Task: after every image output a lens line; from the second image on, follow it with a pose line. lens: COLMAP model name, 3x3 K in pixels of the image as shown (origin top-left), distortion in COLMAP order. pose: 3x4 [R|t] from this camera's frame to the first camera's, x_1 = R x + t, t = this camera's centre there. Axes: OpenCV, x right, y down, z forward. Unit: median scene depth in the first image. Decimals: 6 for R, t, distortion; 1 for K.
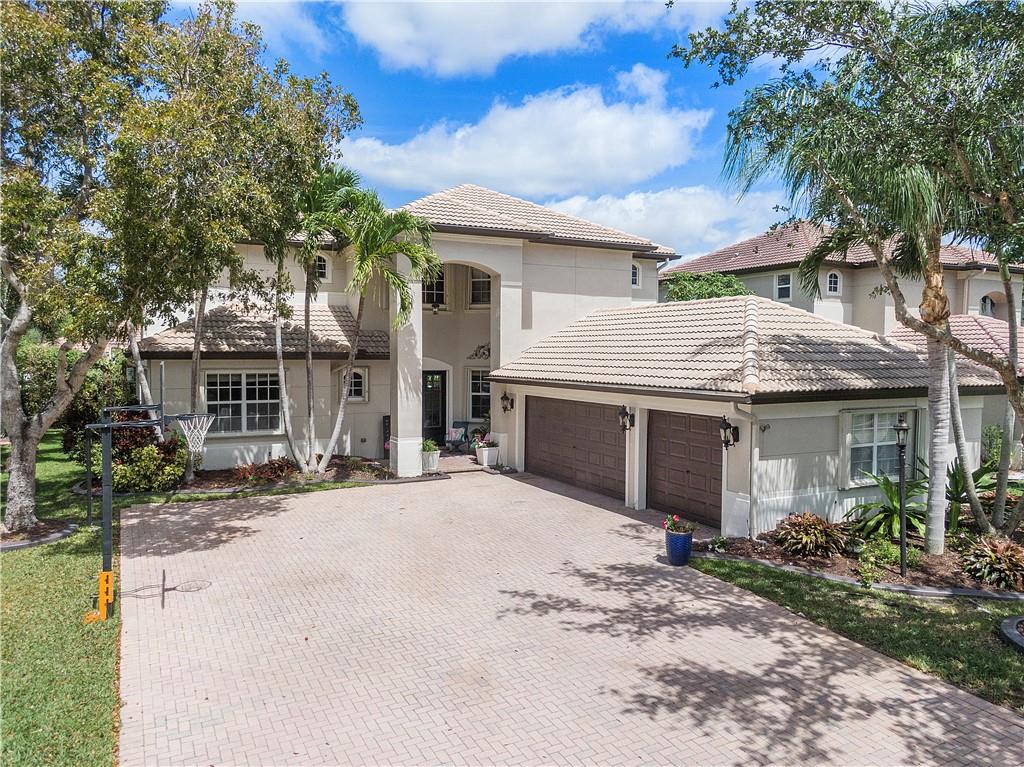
lens RADIAL K [[734.7, 0, 512.0], [0, 734.7, 383.5], [0, 0, 1]] dist [-0.001055, -0.002885]
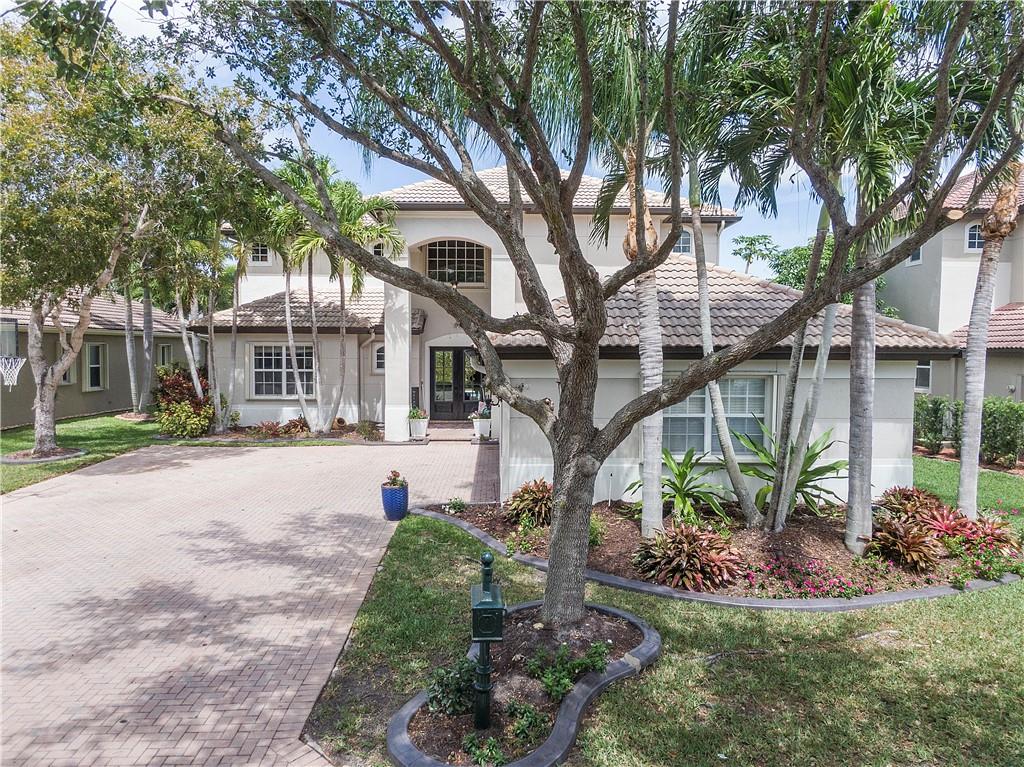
lens RADIAL K [[734.7, 0, 512.0], [0, 734.7, 383.5], [0, 0, 1]] dist [-0.001055, -0.002885]
pose [[0.898120, 0.017788, -0.439391, 0.935235], [-0.017994, 0.999831, 0.003695, 0.069826], [0.439382, 0.004588, 0.898288, 0.222486]]
